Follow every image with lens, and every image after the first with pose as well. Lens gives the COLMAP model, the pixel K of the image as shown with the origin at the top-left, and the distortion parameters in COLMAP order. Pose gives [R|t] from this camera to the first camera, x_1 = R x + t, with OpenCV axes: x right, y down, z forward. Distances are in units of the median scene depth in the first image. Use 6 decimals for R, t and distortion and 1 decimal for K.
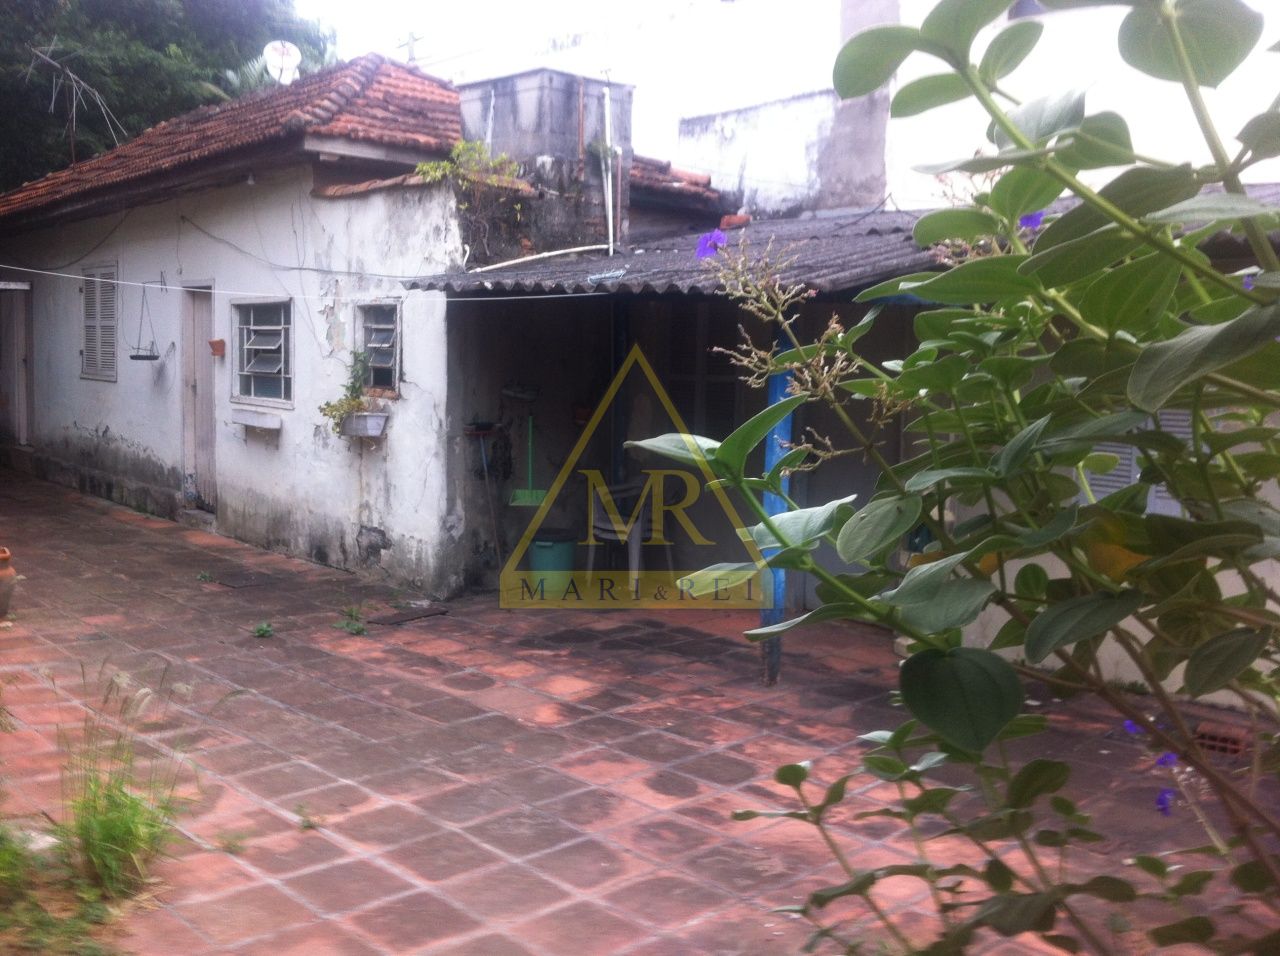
lens RADIAL K [[1164.8, 0, 638.4], [0, 1164.8, 464.4], [0, 0, 1]] dist [0.058597, -0.267918]
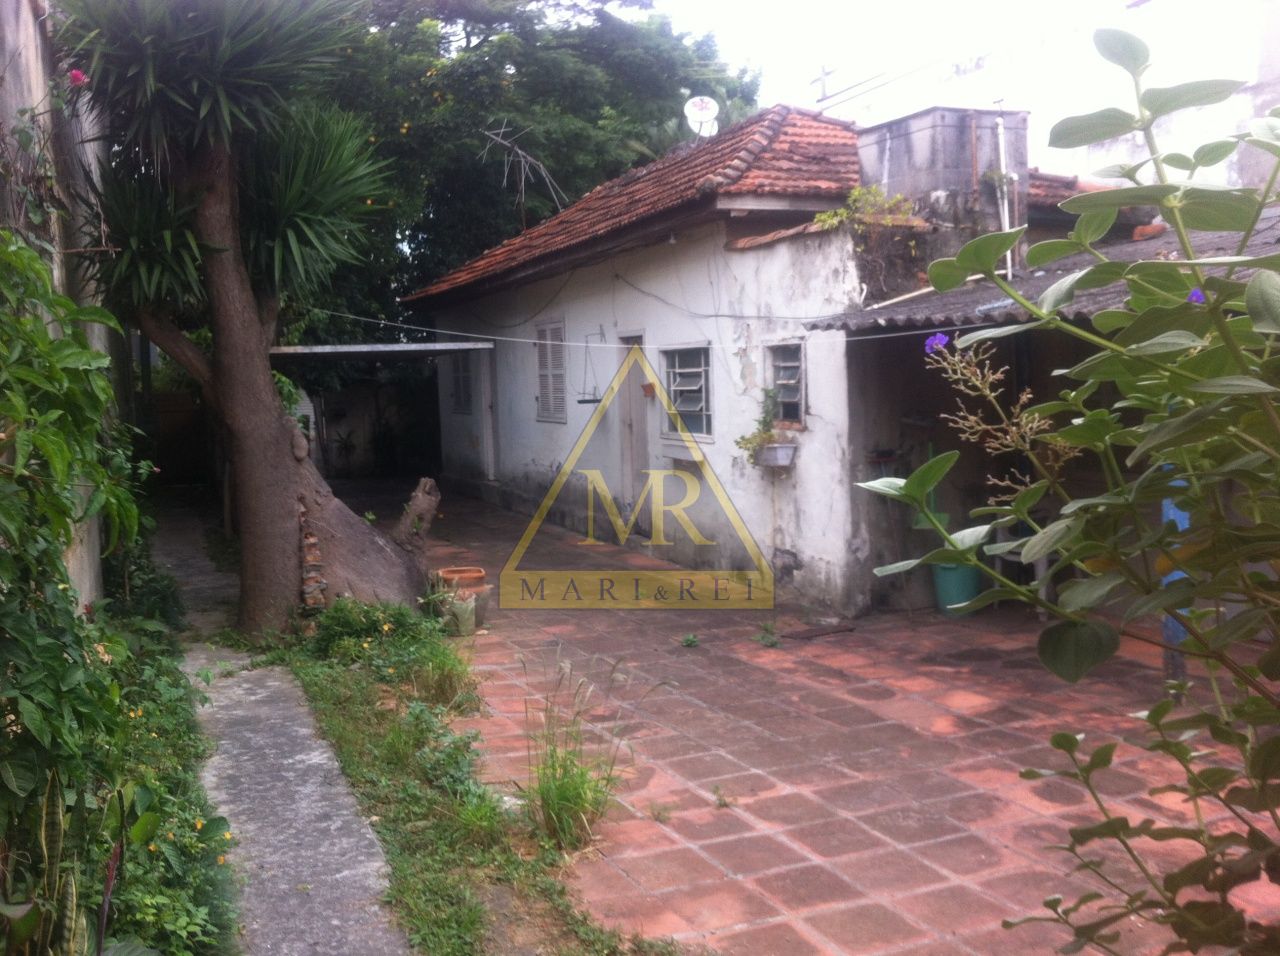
lens RADIAL K [[1290.5, 0, 640.0], [0, 1290.5, 478.0], [0, 0, 1]] dist [0.090166, -0.462315]
pose [[0.932442, -0.023755, -0.360538, 0.082291], [0.022000, 0.999718, -0.008972, -0.004885], [0.360650, 0.000434, 0.932701, -0.170886]]
